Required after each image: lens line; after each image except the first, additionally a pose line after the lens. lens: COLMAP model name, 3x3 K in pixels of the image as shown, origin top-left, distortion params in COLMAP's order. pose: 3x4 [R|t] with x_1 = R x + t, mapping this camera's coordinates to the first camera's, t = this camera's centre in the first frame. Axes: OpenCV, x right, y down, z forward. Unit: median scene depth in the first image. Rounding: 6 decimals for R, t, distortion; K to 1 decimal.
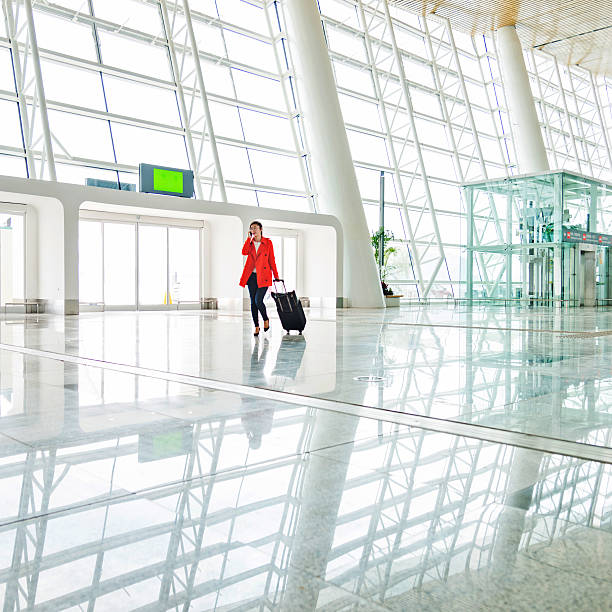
lens RADIAL K [[626.8, 0, 250.7], [0, 626.8, 308.8], [0, 0, 1]] dist [0.015435, 0.000000]
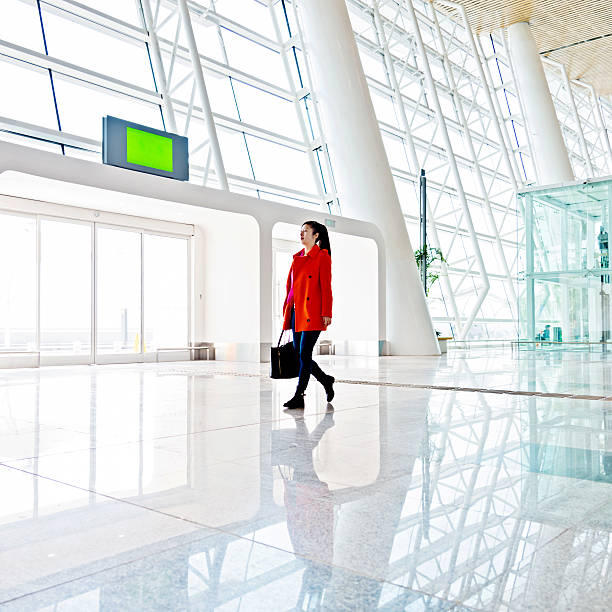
lens RADIAL K [[619.8, 0, 225.5], [0, 619.8, 317.8], [0, 0, 1]] dist [0.015060, 0.000000]
pose [[0.998092, -0.000269, 0.061747, -0.081716], [0.003358, 0.998747, -0.049925, -0.011057], [-0.061657, 0.050037, 0.996842, 0.350684]]
